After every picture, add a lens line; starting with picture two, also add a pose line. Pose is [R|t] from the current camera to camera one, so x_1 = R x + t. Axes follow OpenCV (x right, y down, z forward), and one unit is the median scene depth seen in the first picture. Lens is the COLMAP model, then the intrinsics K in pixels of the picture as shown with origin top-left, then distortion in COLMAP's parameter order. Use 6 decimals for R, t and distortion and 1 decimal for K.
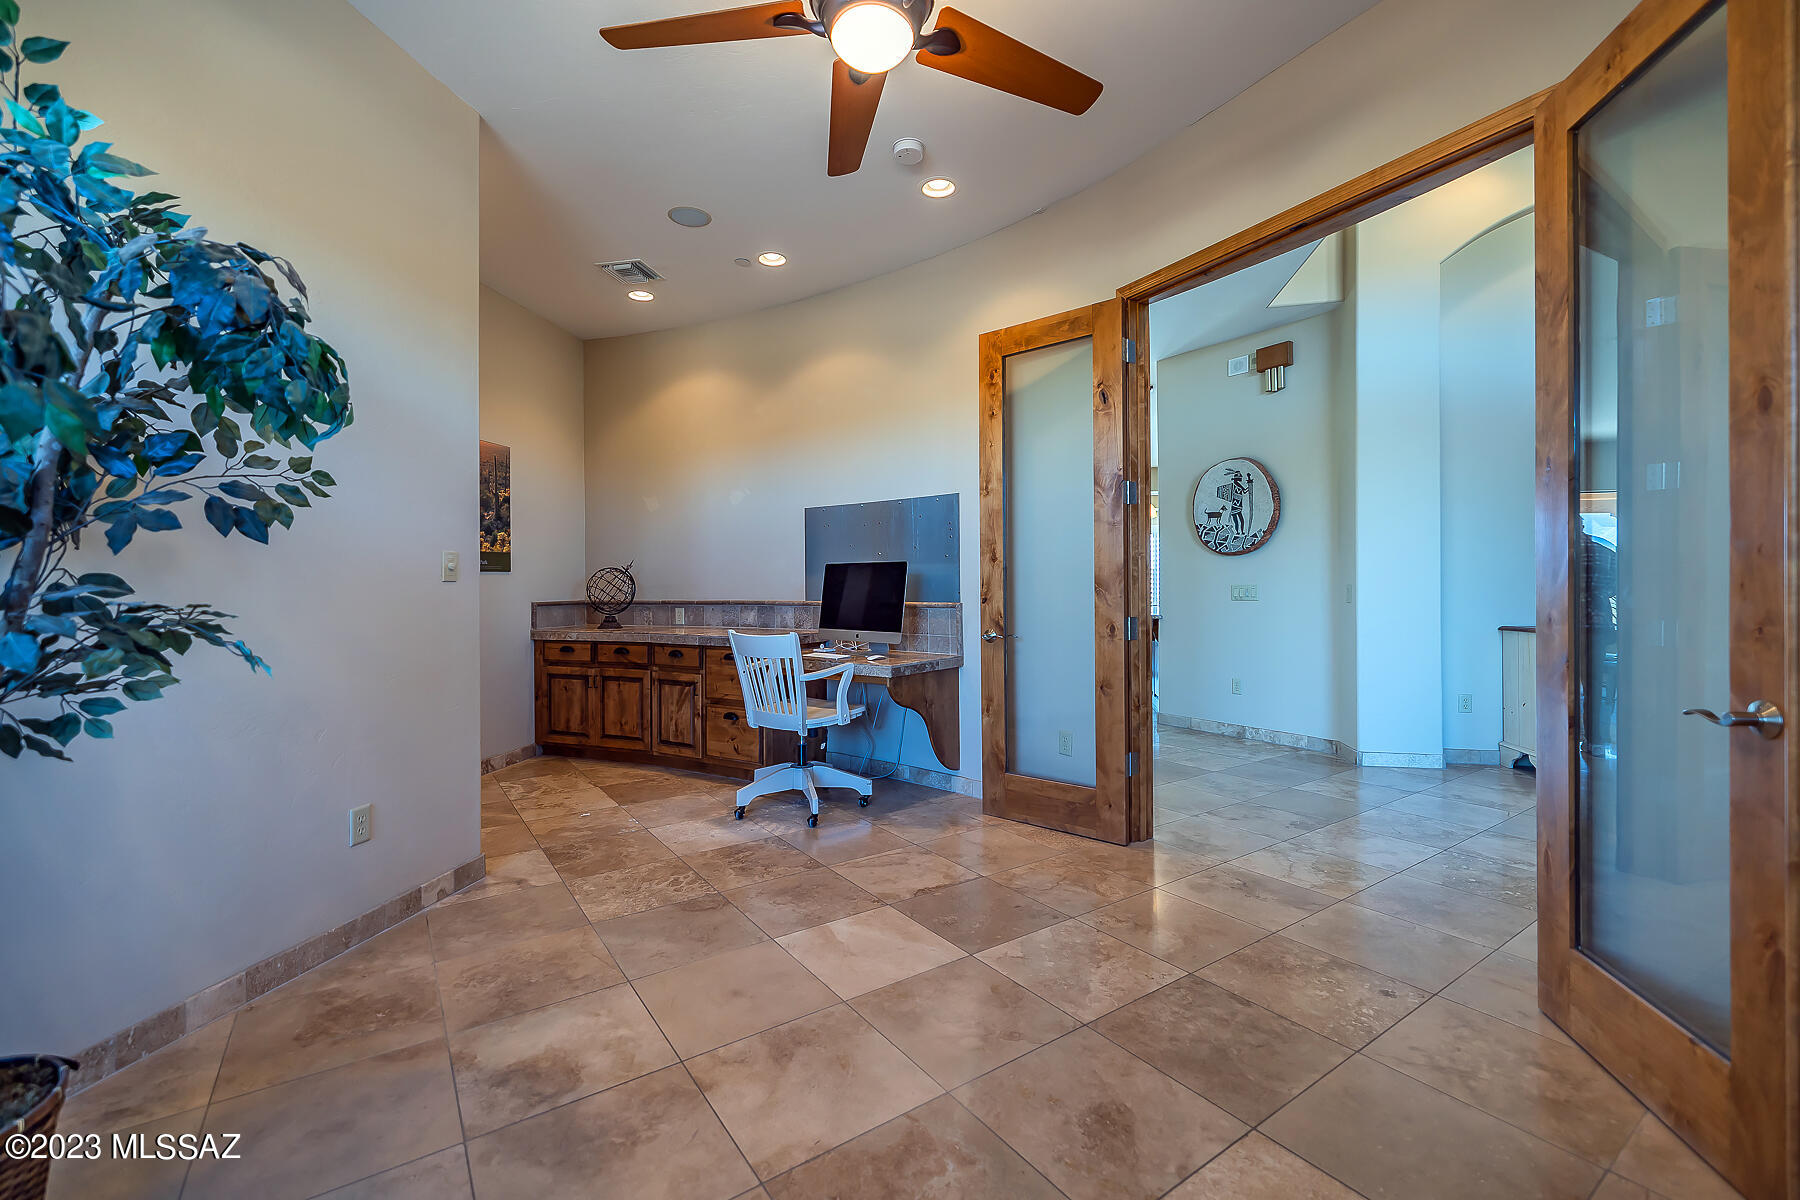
lens RADIAL K [[767.7, 0, 891.0], [0, 767.7, 586.2], [0, 0, 1]] dist [-0.000577, -0.000202]
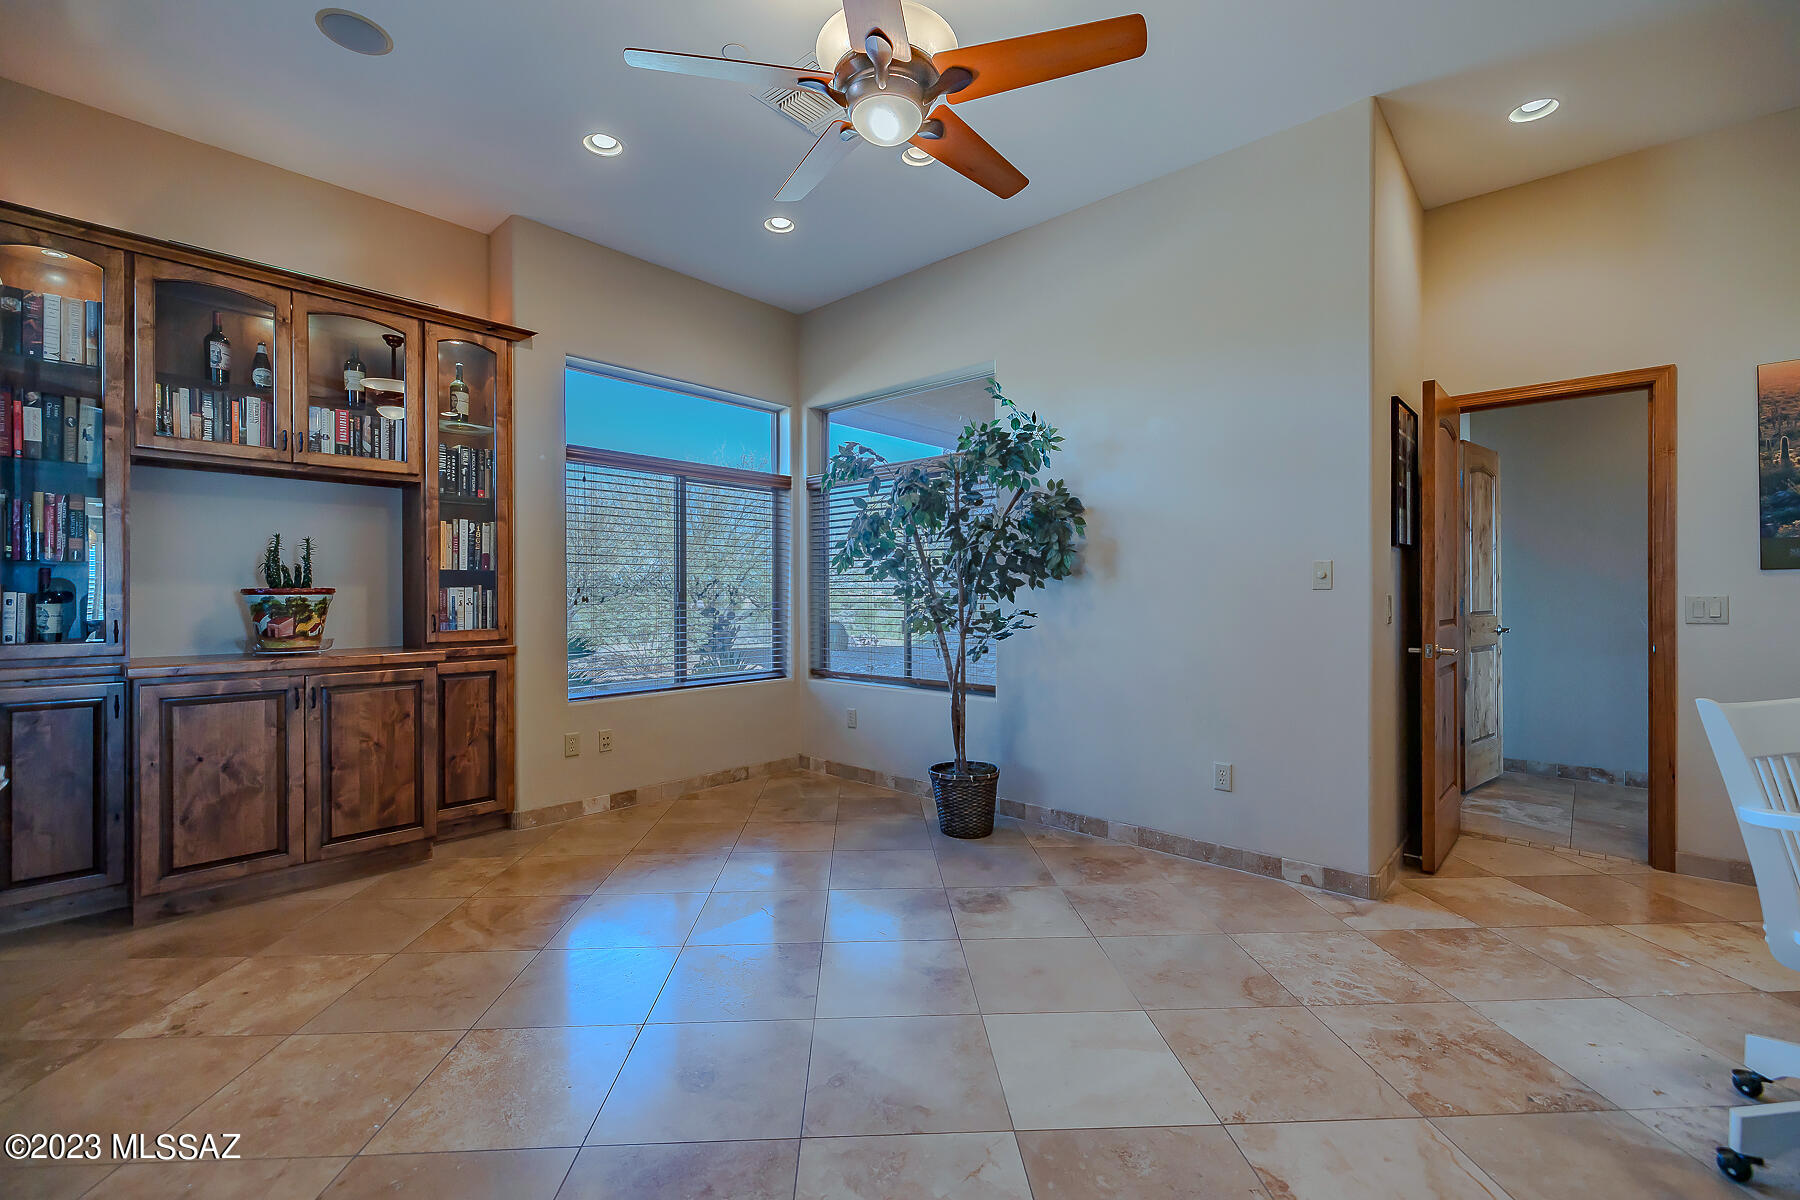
lens RADIAL K [[767.7, 0, 891.0], [0, 767.7, 586.2], [0, 0, 1]] dist [-0.000577, -0.000202]
pose [[-0.531267, -0.003433, -0.847197, 0.630172], [-0.001132, 0.999994, -0.003342, -0.005331], [0.847204, -0.000817, -0.531268, 1.070368]]
